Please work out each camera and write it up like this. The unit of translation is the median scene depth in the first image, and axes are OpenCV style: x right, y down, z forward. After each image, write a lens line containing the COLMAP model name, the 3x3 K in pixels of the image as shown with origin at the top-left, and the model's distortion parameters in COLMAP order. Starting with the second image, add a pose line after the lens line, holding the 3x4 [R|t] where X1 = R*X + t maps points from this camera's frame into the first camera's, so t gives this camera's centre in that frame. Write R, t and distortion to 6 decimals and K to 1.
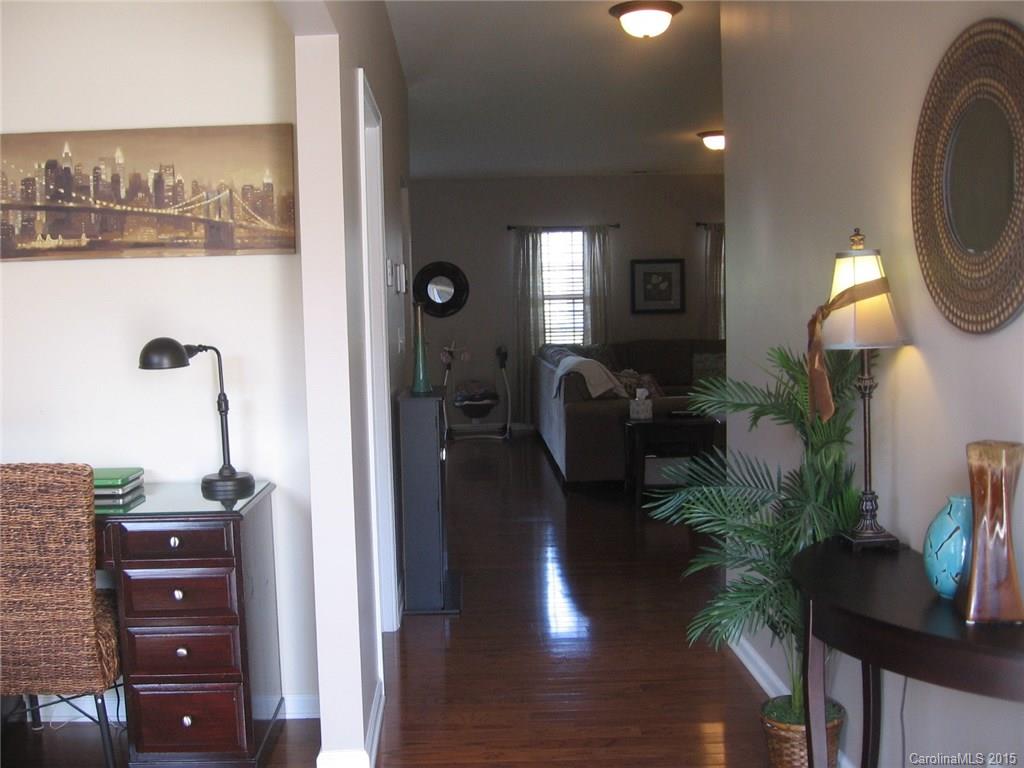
lens RADIAL K [[1095.3, 0, 512.0], [0, 1095.3, 384.0], [0, 0, 1]] dist [-0.123744, 0.023511]
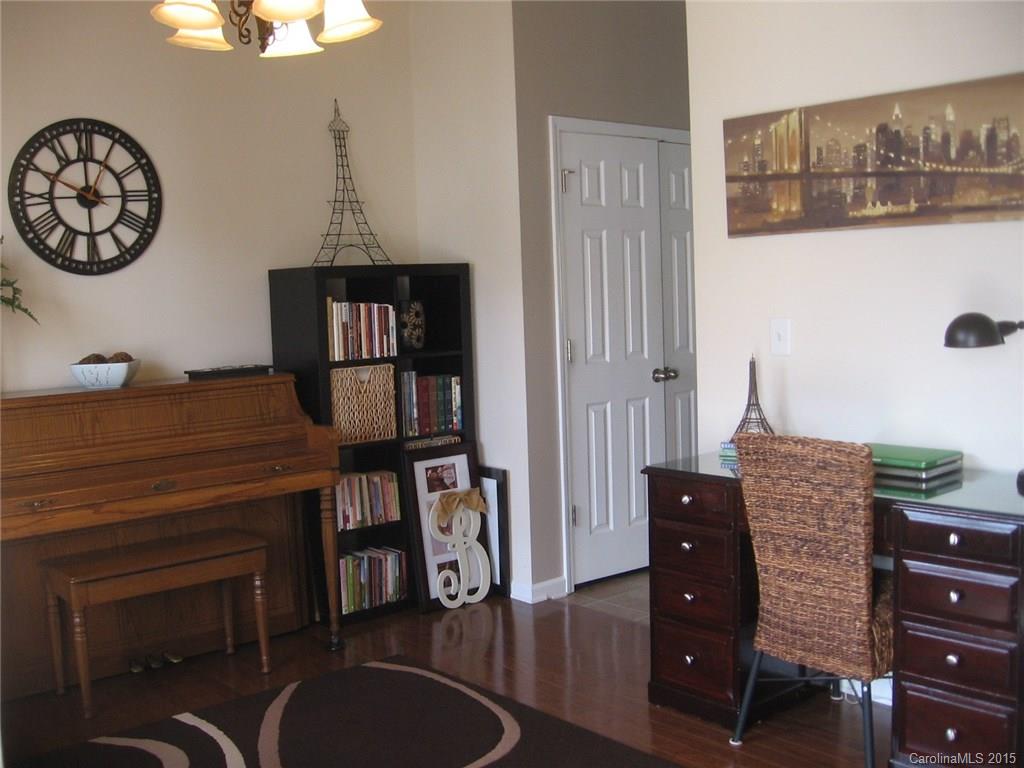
lens RADIAL K [[1095.3, 0, 512.0], [0, 1095.3, 384.0], [0, 0, 1]] dist [-0.123744, 0.023511]
pose [[0.602387, 0.072291, -0.794924, 0.157725], [-0.031556, 0.997269, 0.066779, -0.030411], [0.797580, -0.015143, 0.603023, 0.148947]]
